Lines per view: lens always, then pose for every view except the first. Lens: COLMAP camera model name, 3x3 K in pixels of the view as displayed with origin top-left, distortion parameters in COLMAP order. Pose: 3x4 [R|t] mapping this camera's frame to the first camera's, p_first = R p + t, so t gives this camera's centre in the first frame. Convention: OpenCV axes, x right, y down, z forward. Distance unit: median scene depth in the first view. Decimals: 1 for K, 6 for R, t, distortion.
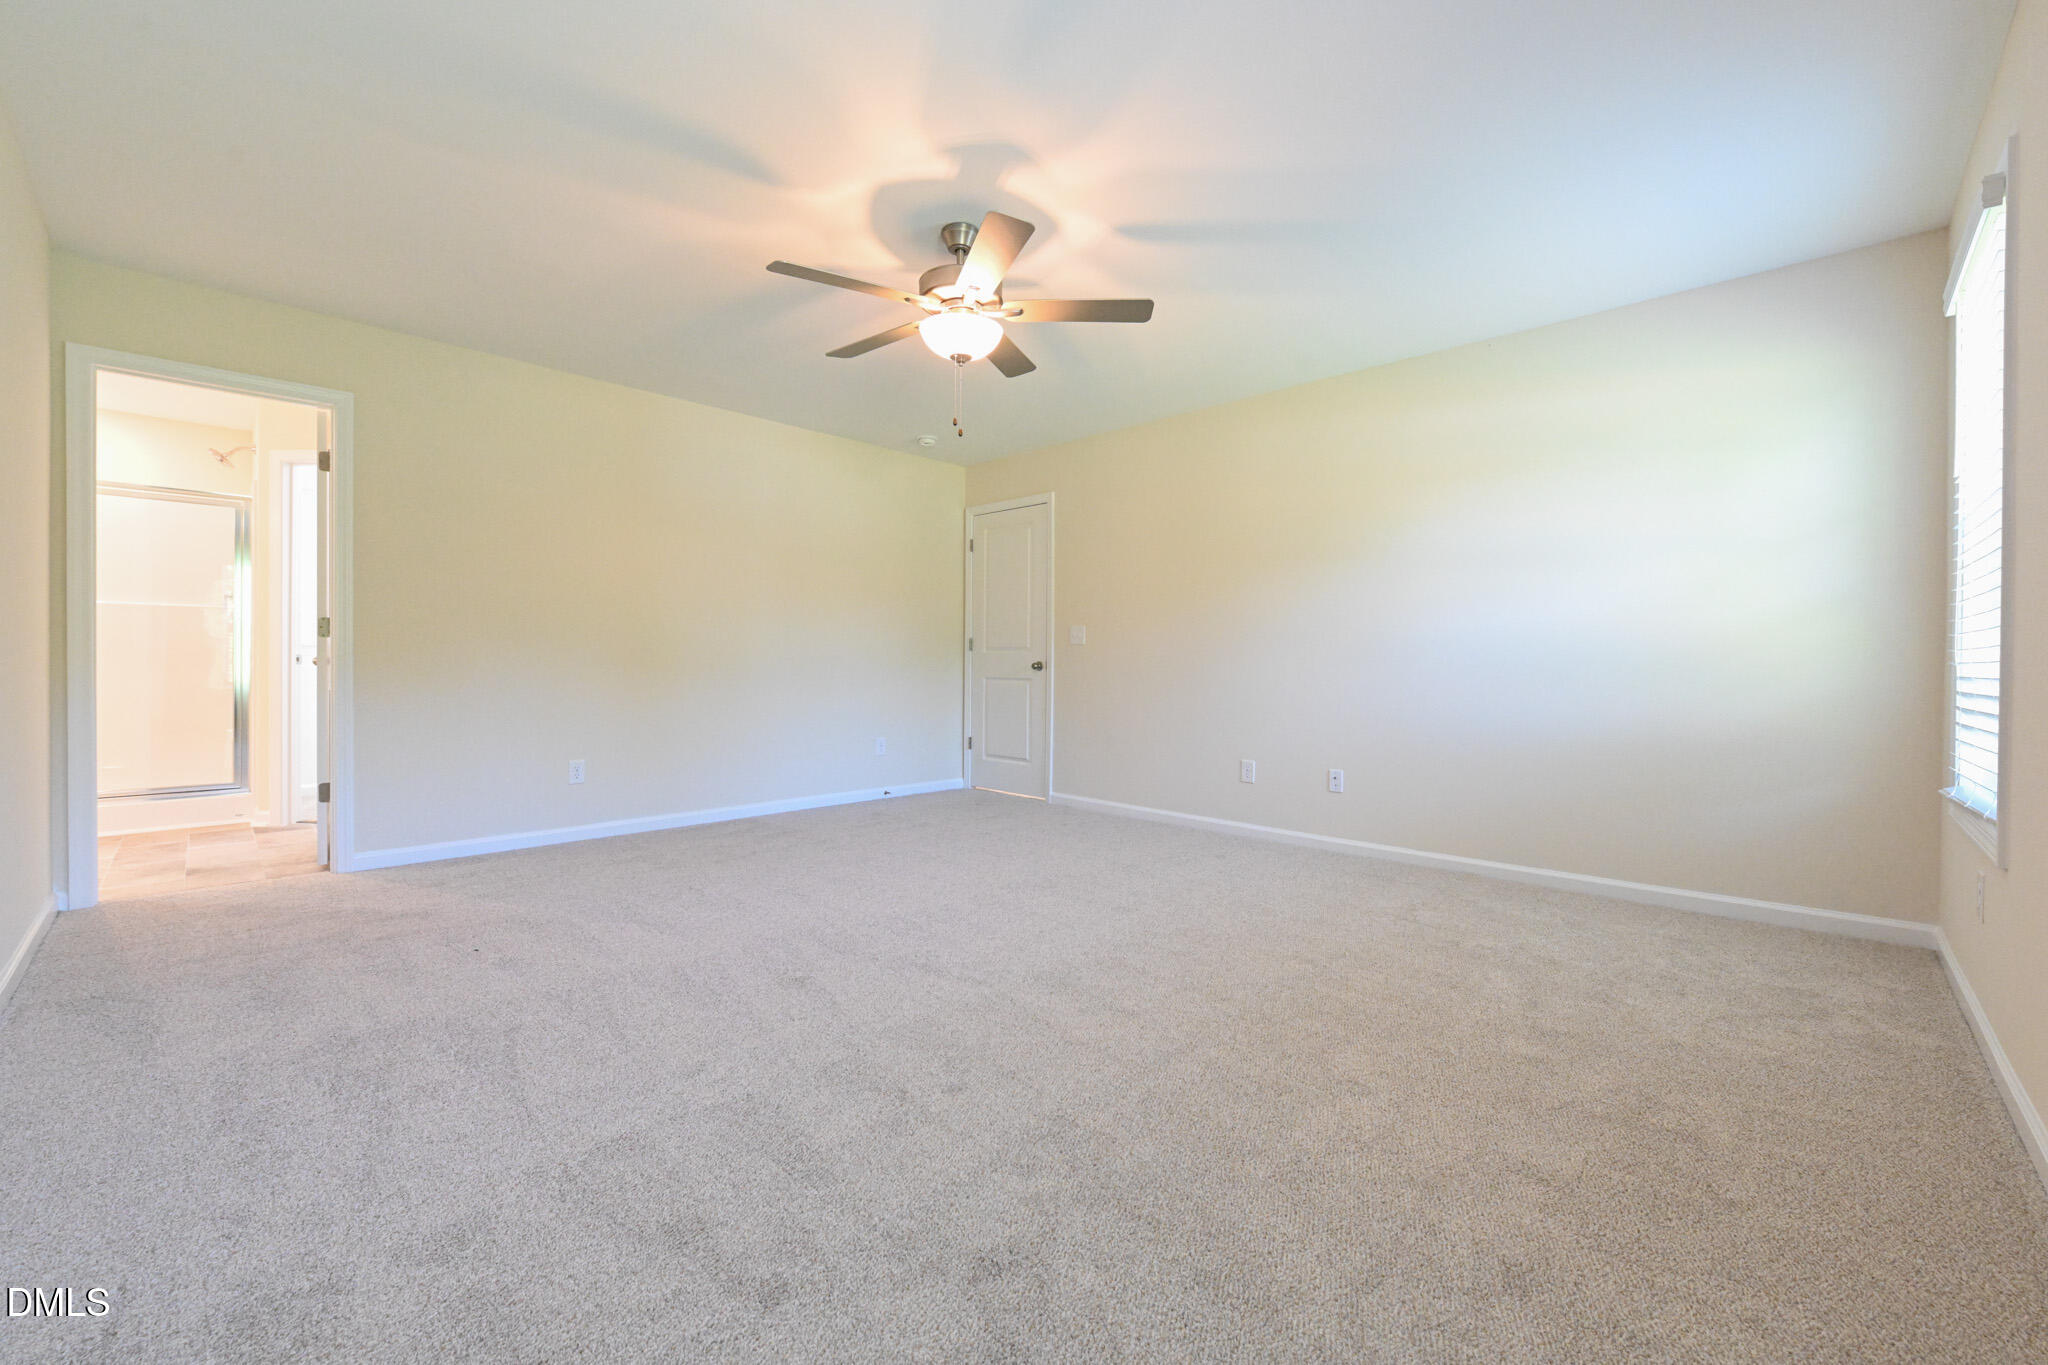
lens RADIAL K [[809.4, 0, 1036.7], [0, 809.4, 672.7], [0, 0, 1]] dist [-0.008204, -0.000932]
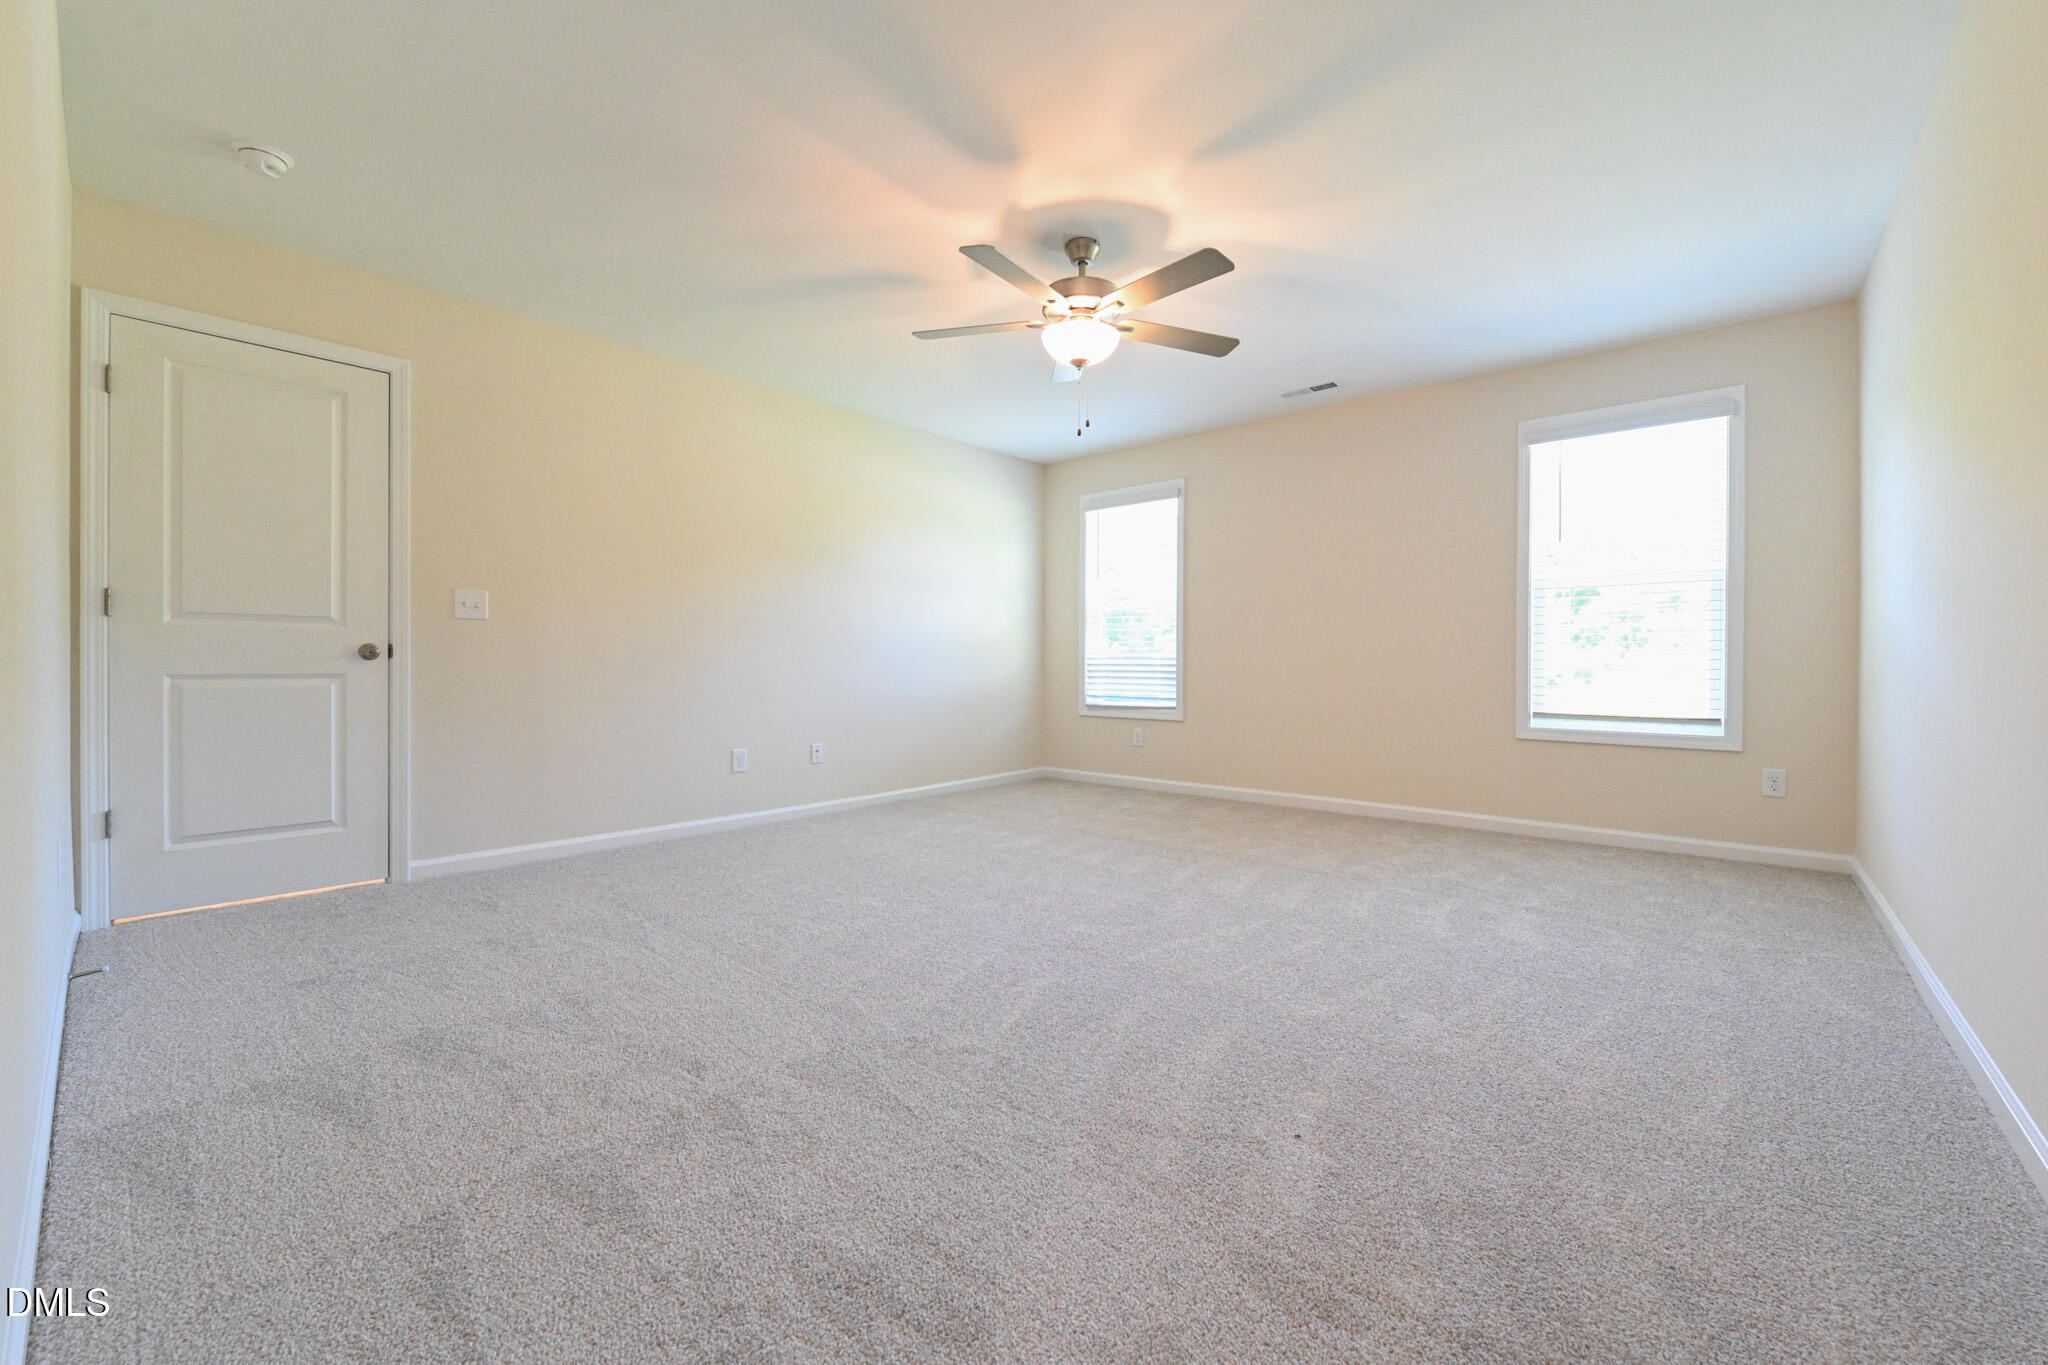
lens RADIAL K [[809.4, 0, 1018.2], [0, 809.4, 672.0], [0, 0, 1]] dist [-0.008204, -0.000932]
pose [[-0.038031, -0.022519, 0.999023, -0.594608], [0.004598, 0.999732, 0.022710, -0.004679], [-0.999266, 0.005457, -0.037917, 0.575741]]
